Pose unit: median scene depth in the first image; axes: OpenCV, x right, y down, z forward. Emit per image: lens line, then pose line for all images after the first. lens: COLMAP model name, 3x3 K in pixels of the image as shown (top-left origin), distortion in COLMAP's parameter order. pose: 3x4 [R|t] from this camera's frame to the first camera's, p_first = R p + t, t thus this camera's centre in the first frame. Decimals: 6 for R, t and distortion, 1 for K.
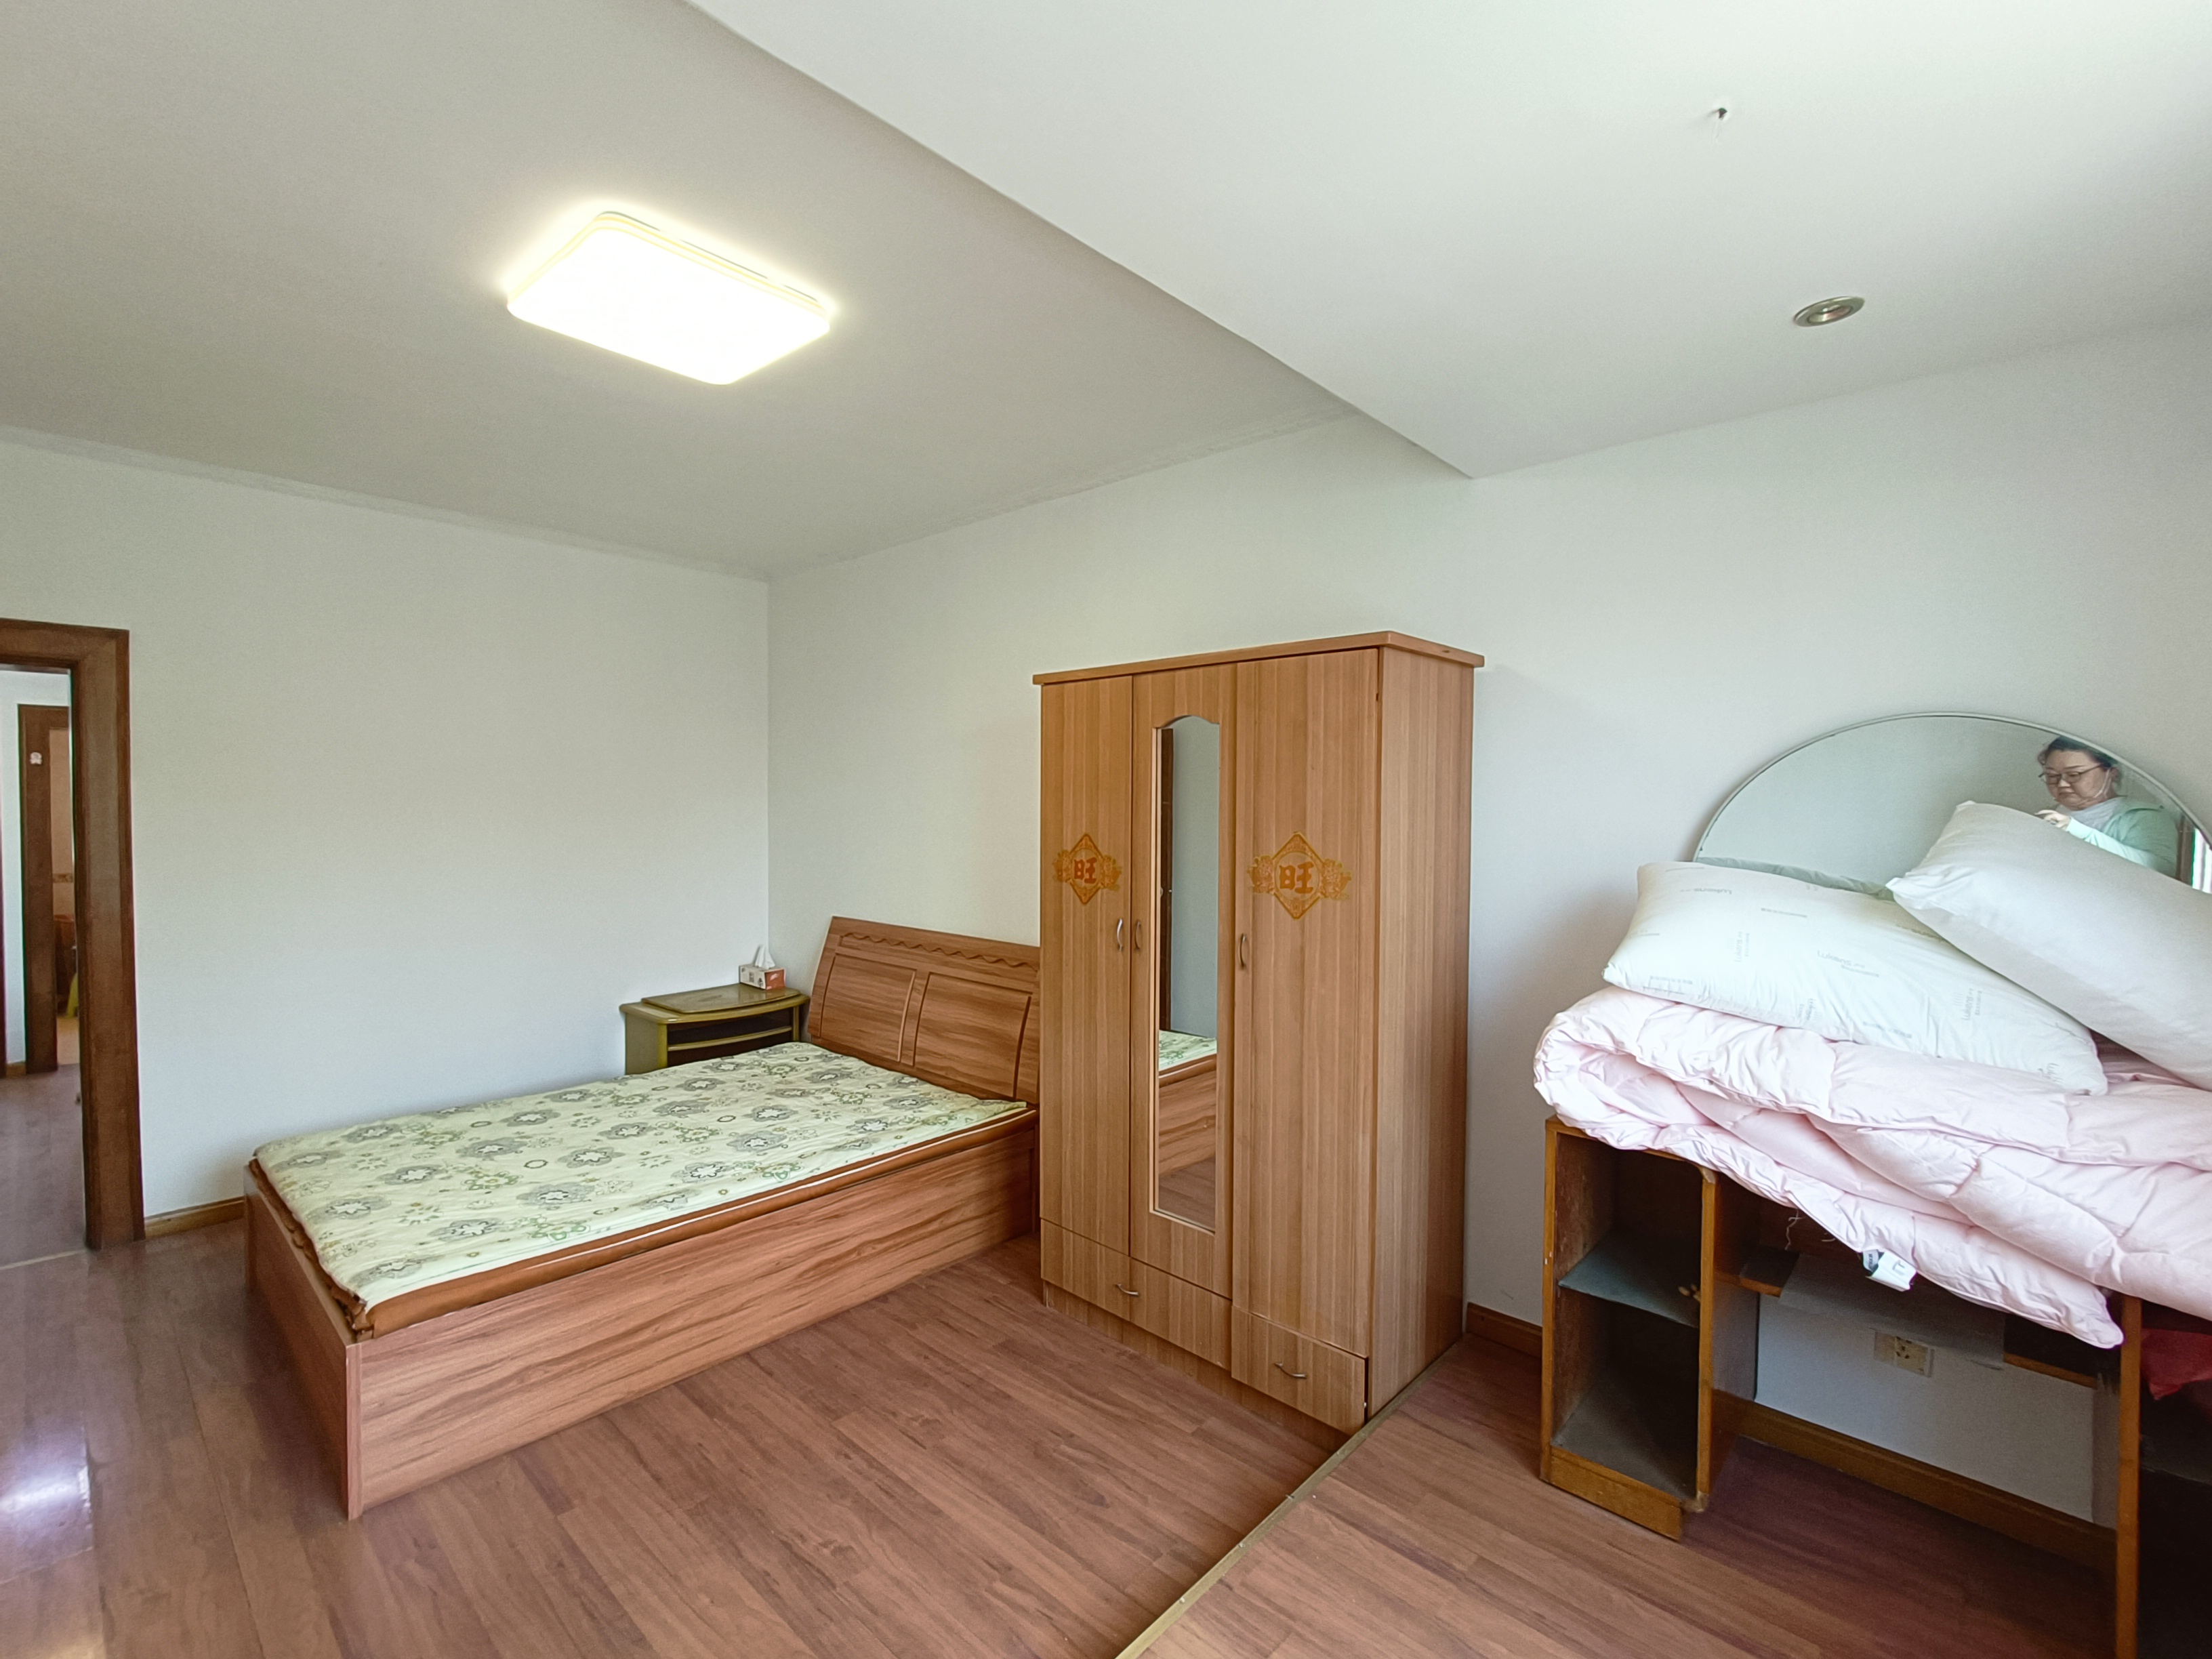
lens RADIAL K [[994.0, 0, 1102.8], [0, 994.0, 836.6], [0, 0, 1]] dist [0.001972, -0.000100]
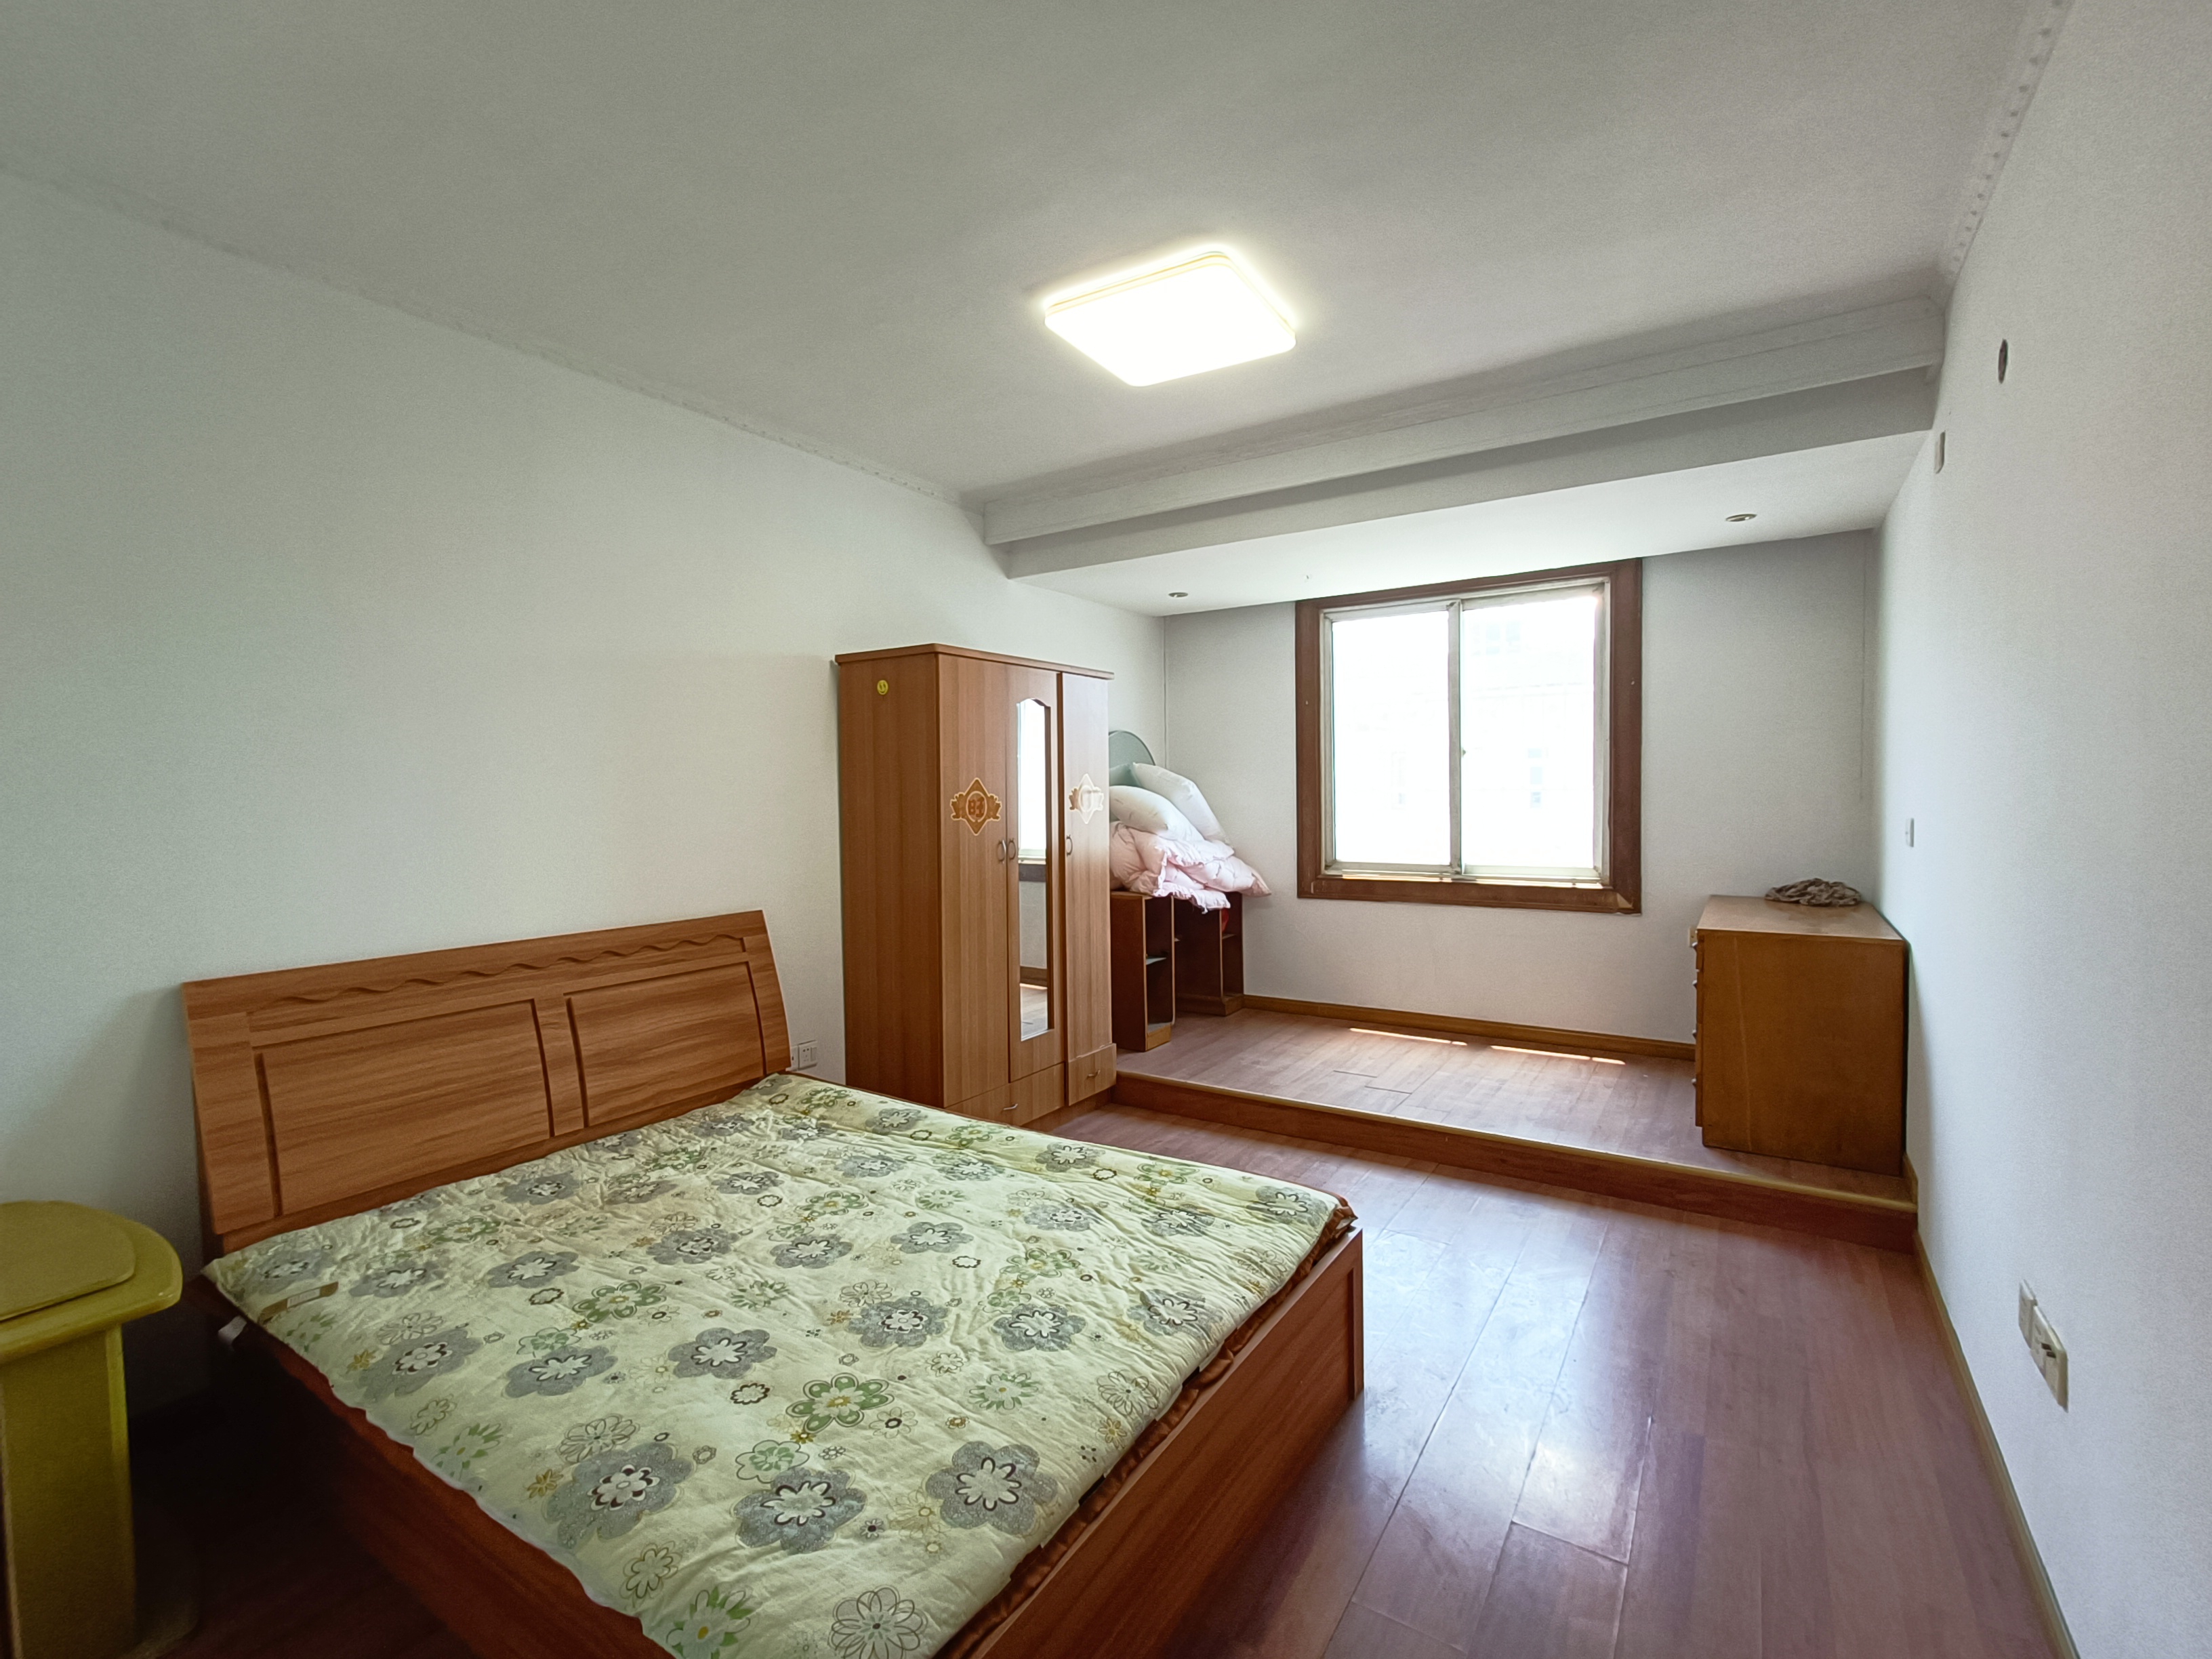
lens RADIAL K [[994.0, 0, 1102.8], [0, 994.0, 836.6], [0, 0, 1]] dist [0.001972, -0.000100]
pose [[-0.174851, -0.049039, 0.983373, -1.071604], [0.043008, 0.997425, 0.057387, 0.005840], [-0.983655, 0.052327, -0.172292, 0.876617]]
